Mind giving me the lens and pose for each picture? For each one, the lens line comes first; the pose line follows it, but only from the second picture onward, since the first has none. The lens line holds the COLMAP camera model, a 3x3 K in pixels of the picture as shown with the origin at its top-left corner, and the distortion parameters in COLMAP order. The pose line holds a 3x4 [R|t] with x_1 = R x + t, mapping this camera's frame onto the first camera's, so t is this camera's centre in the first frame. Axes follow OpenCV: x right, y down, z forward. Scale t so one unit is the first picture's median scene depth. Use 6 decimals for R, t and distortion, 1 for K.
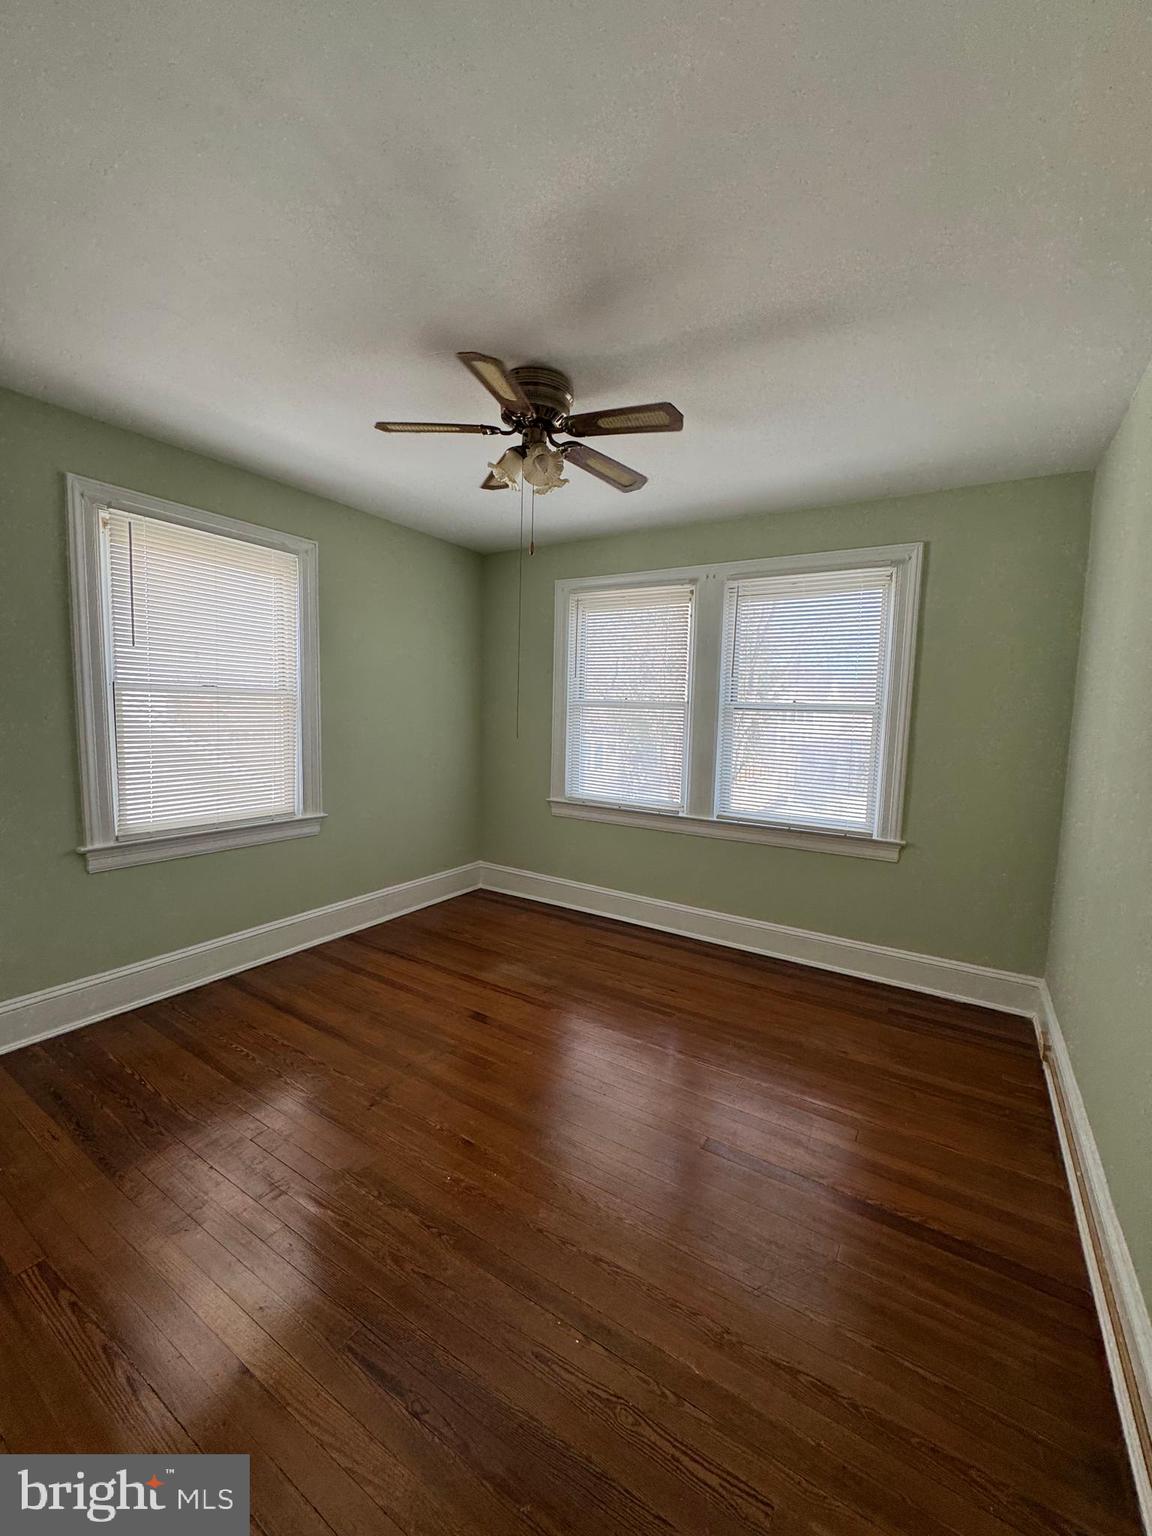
lens RADIAL K [[610.4, 0, 578.3], [0, 610.4, 763.4], [0, 0, 1]] dist [-0.003021, 0.000578]
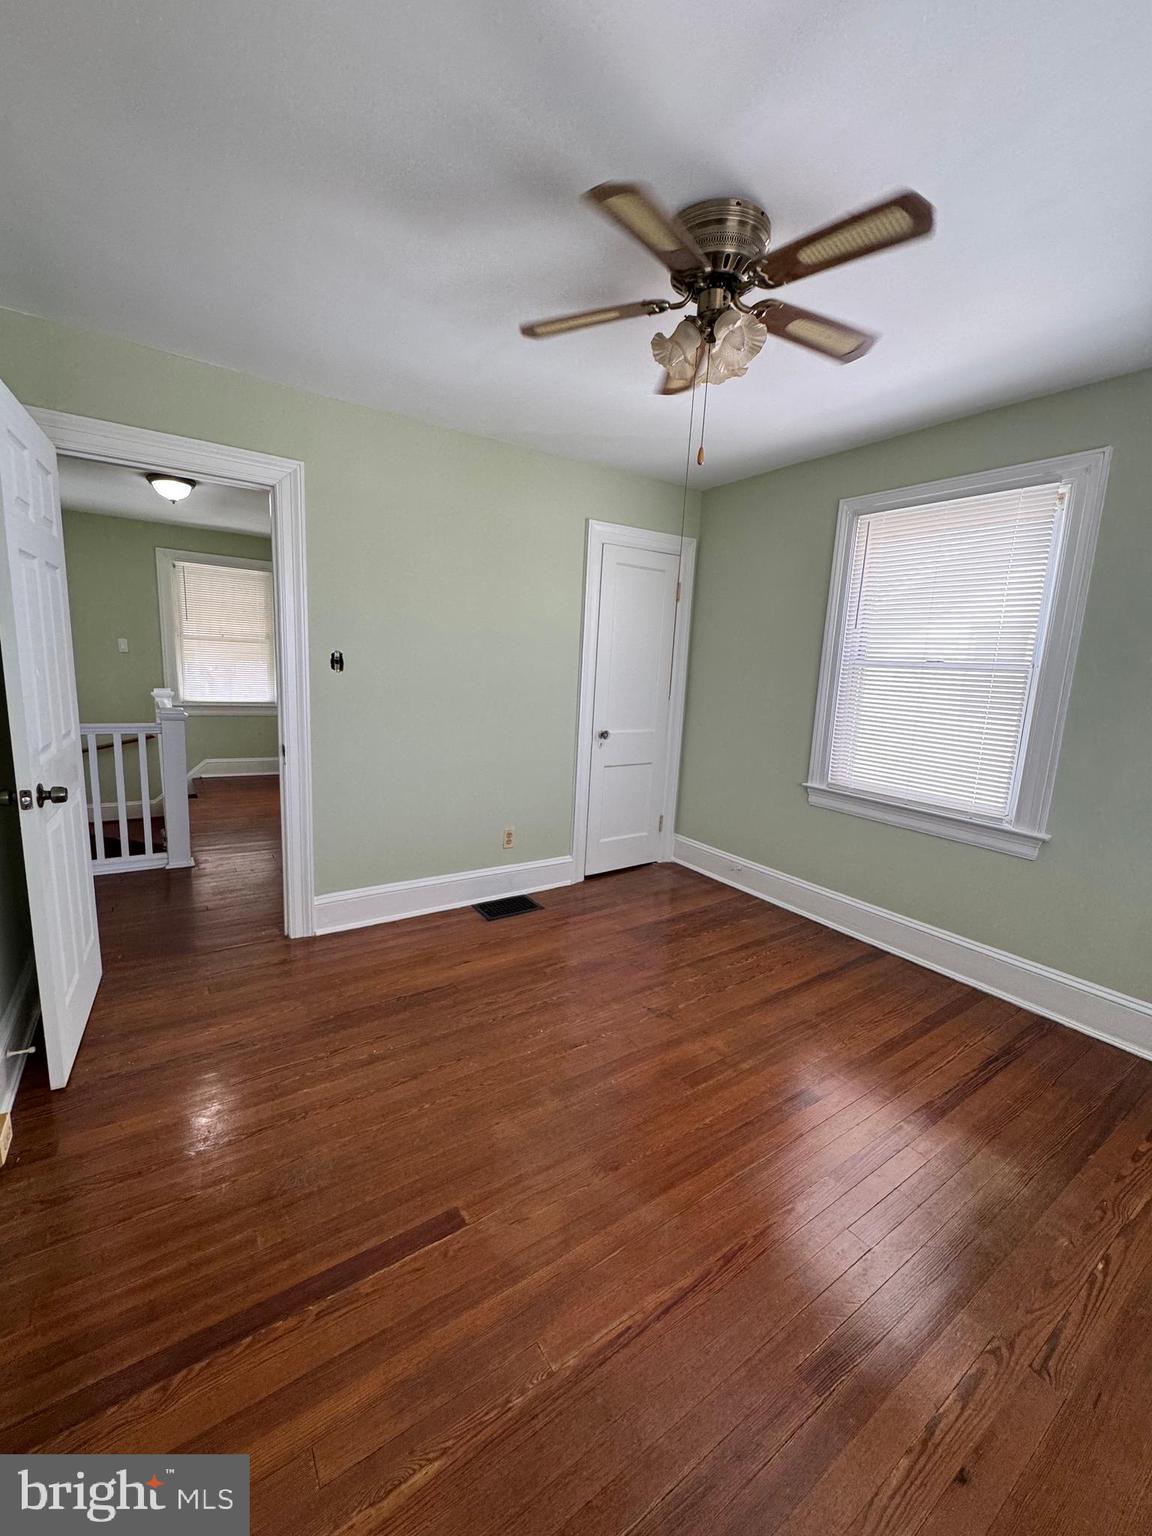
lens RADIAL K [[610.4, 0, 564.9], [0, 610.4, 762.3], [0, 0, 1]] dist [-0.003021, 0.000578]
pose [[-0.395848, 0.108933, -0.911832, 0.585410], [-0.134875, 0.975275, 0.175065, -0.066790], [0.908358, 0.192282, -0.371368, 0.939144]]
